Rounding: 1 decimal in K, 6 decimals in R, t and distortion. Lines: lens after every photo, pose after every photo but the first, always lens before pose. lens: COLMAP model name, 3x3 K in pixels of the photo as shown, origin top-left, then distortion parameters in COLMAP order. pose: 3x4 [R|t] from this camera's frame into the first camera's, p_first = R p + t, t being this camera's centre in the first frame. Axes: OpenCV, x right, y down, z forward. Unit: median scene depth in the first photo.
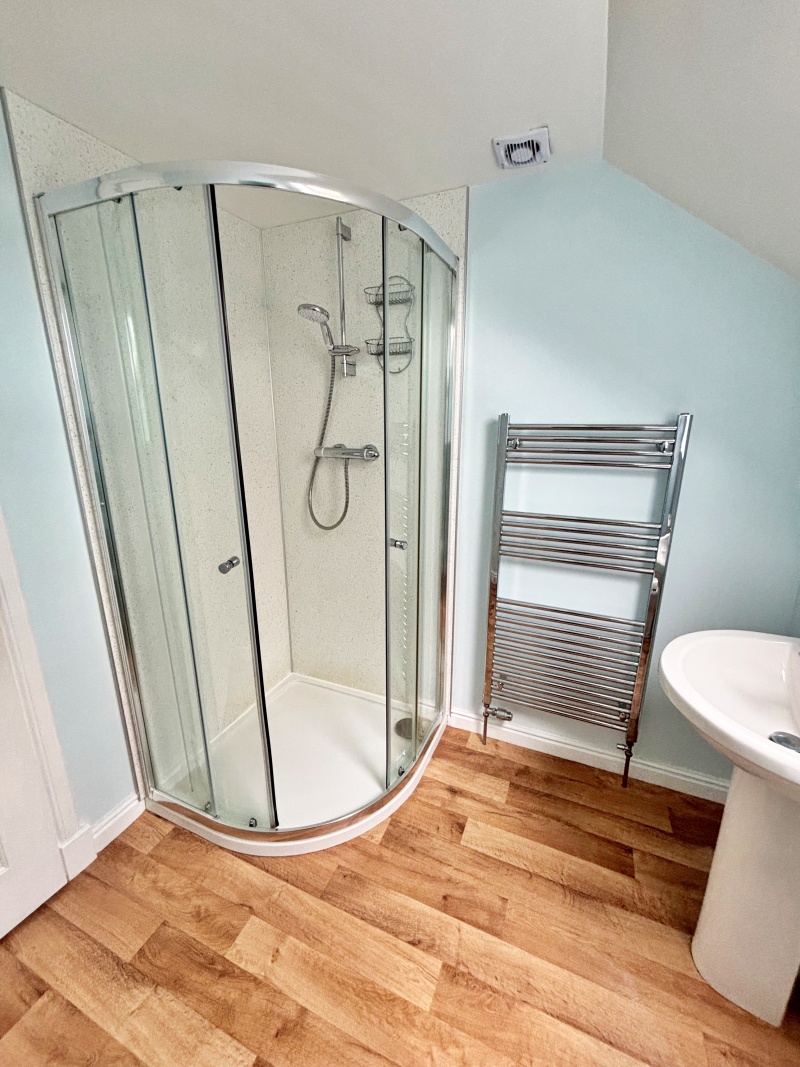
lens RADIAL K [[435.1, 0, 401.4], [0, 435.1, 530.0], [0, 0, 1]] dist [0.003791, 0.000013]
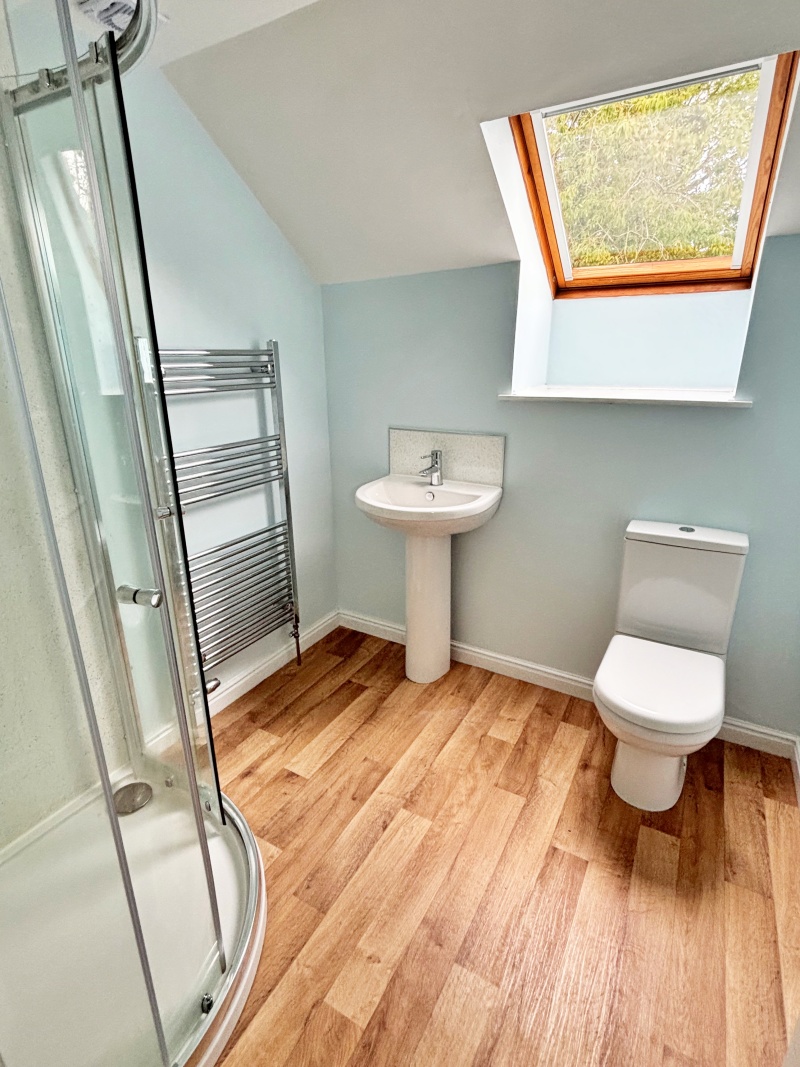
lens RADIAL K [[545.5, 0, 405.1], [0, 545.5, 531.9], [0, 0, 1]] dist [-0.002386, 0.000741]
pose [[0.100134, -0.316317, 0.943354, -0.917038], [0.263184, 0.922770, 0.281479, -0.099537], [-0.959535, 0.220090, 0.175651, 0.489221]]
